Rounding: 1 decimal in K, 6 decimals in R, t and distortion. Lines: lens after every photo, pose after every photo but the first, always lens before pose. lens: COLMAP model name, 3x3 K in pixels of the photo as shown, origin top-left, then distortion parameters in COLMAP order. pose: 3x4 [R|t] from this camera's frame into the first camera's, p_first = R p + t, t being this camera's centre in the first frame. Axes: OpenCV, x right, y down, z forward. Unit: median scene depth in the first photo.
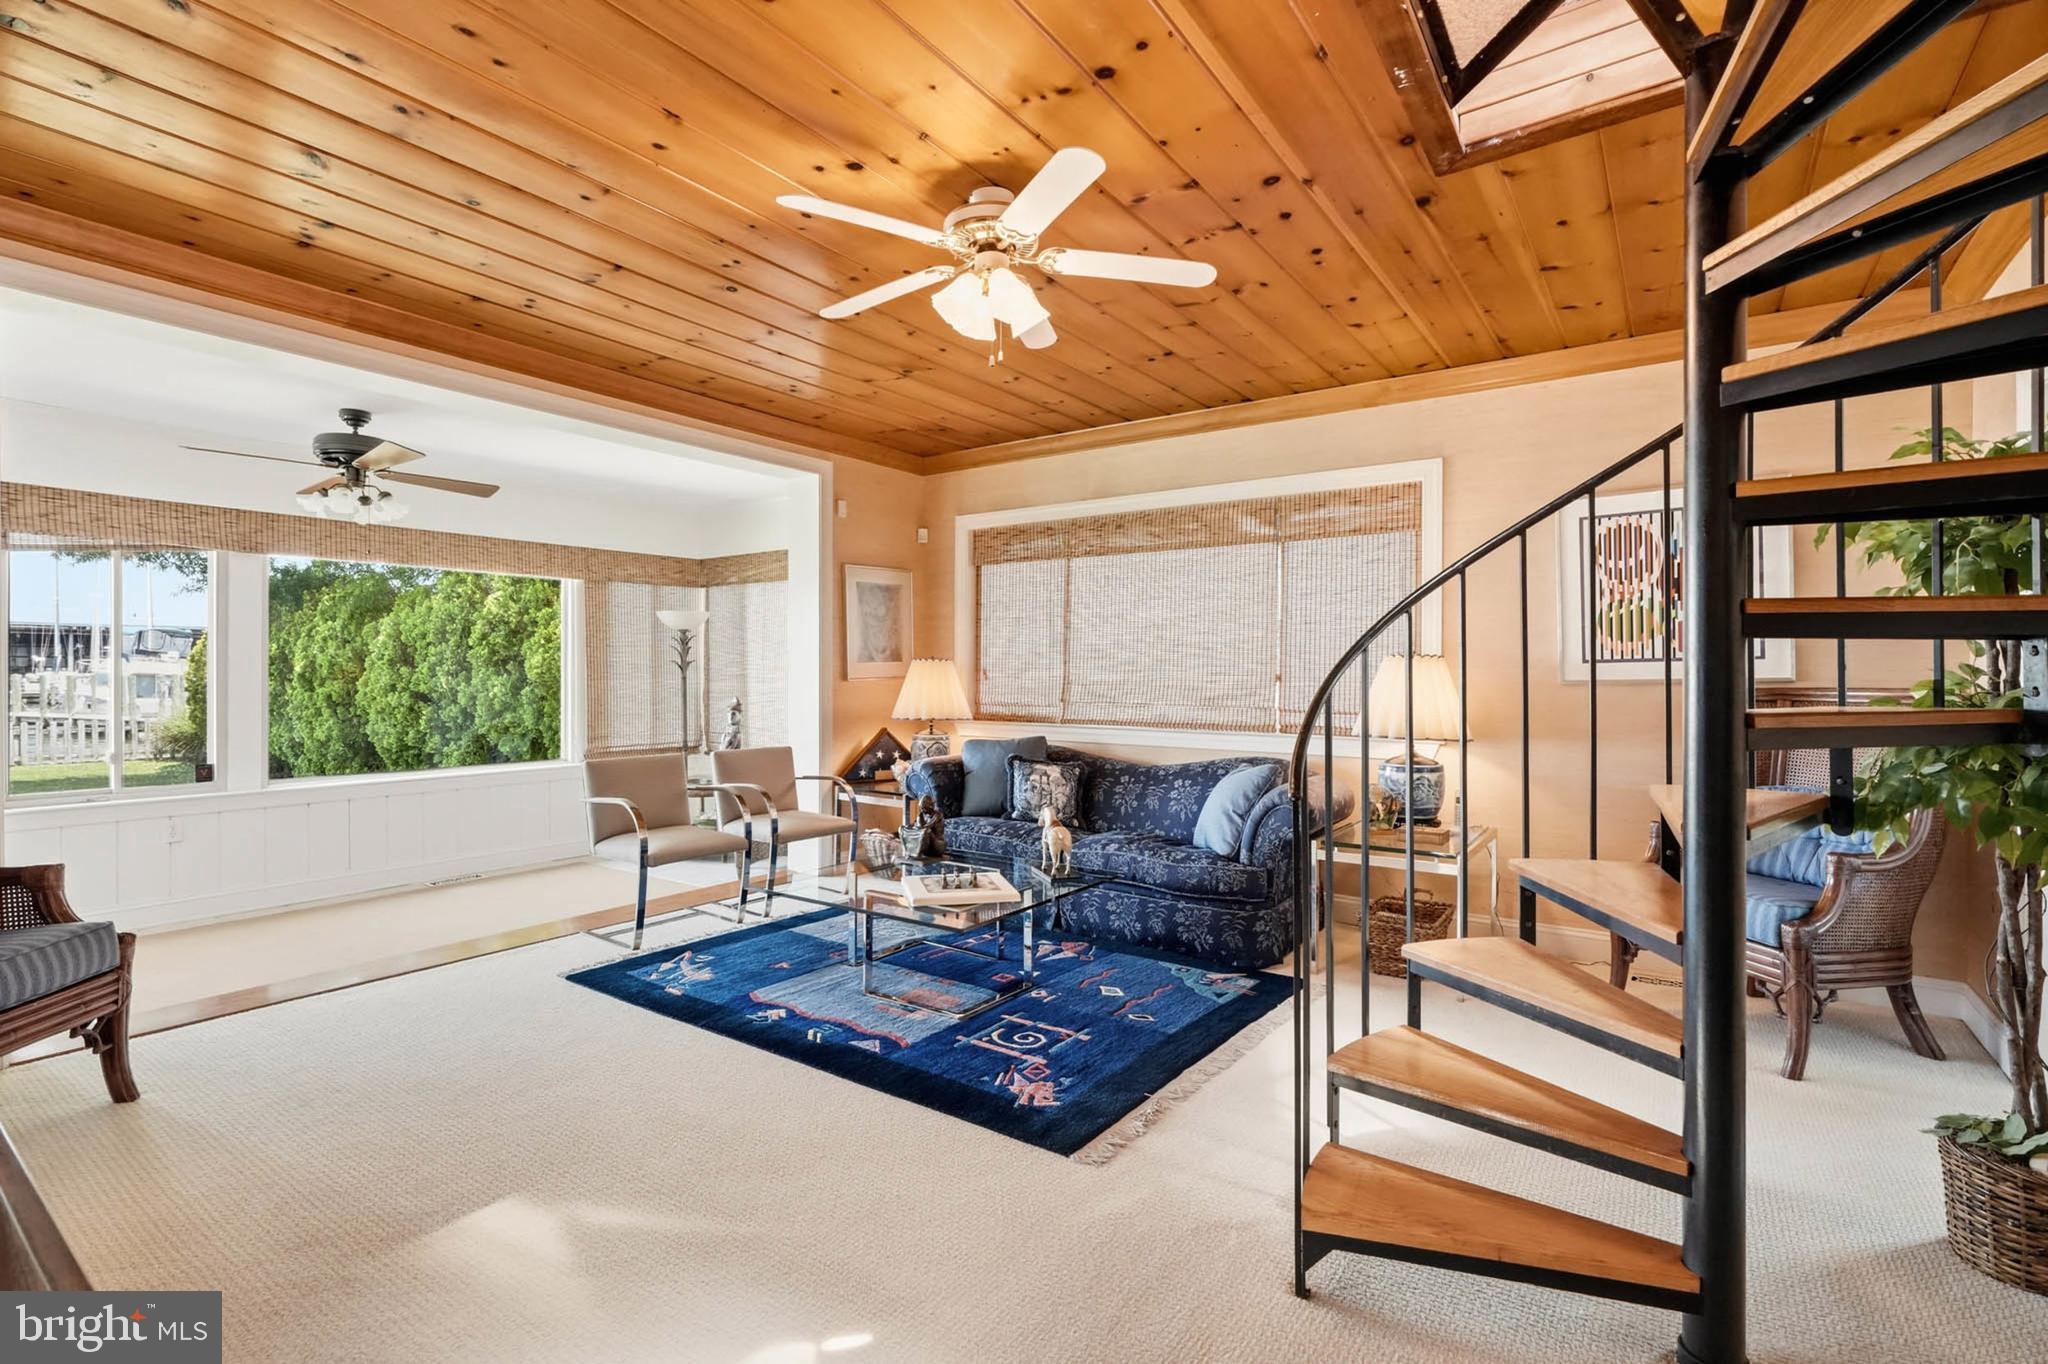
lens RADIAL K [[936.1, 0, 1008.0], [0, 936.1, 680.0], [0, 0, 1]] dist [0.001762, 0.000163]
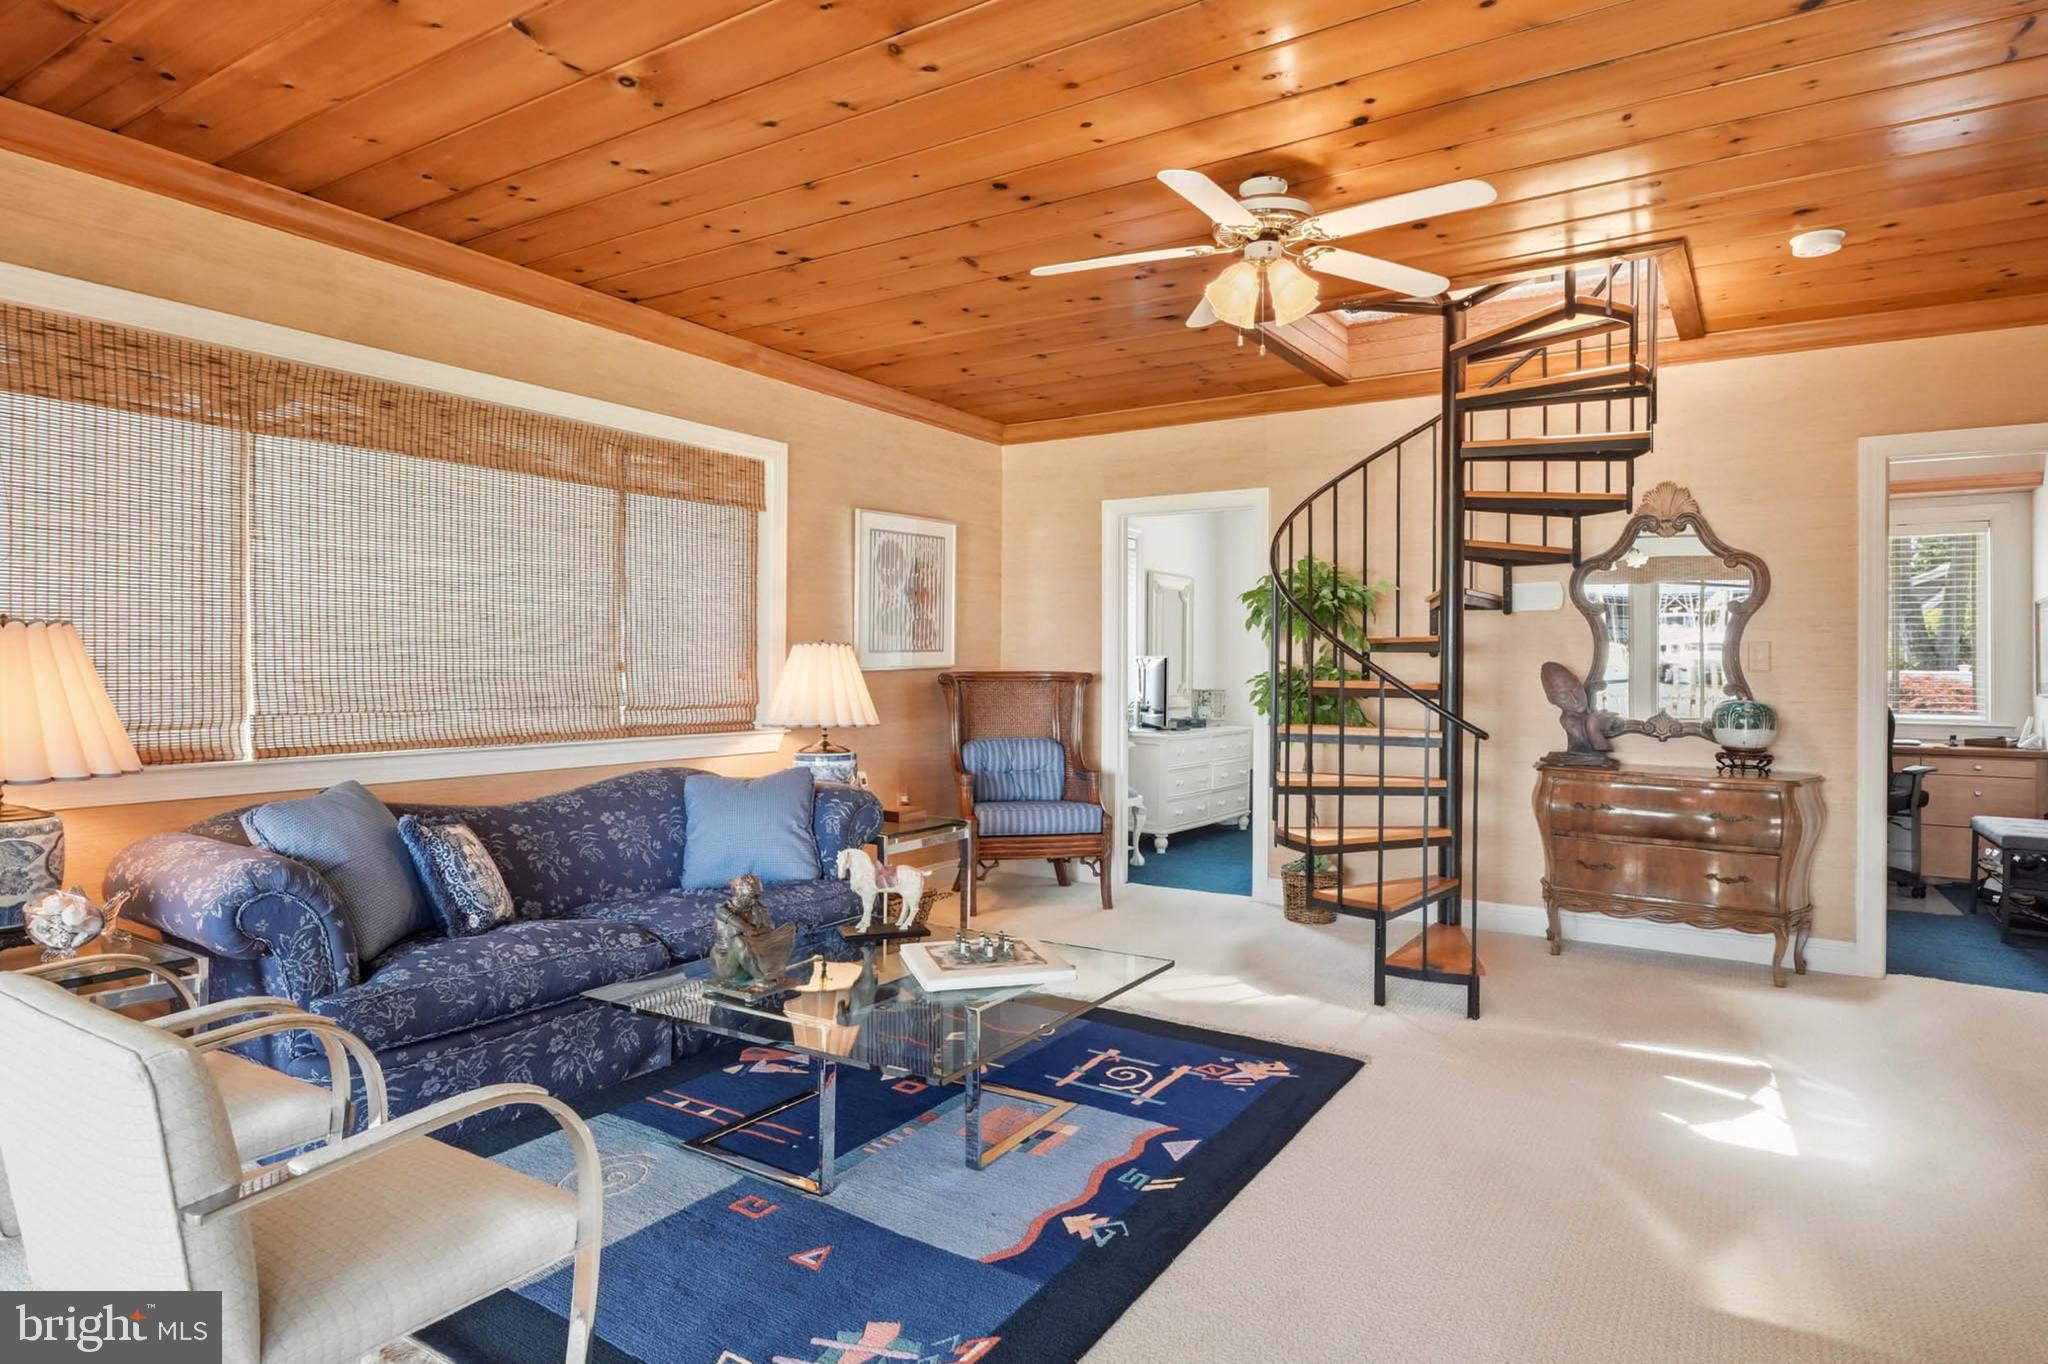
lens RADIAL K [[1110.2, 0, 1009.8], [0, 1110.2, 668.2], [0, 0, 1]] dist [0.000606, -0.001012]
pose [[-0.025594, -0.004445, 0.999663, -0.995736], [0.003646, 0.999983, 0.004540, -0.006879], [-0.999666, 0.003761, -0.025577, 1.100470]]
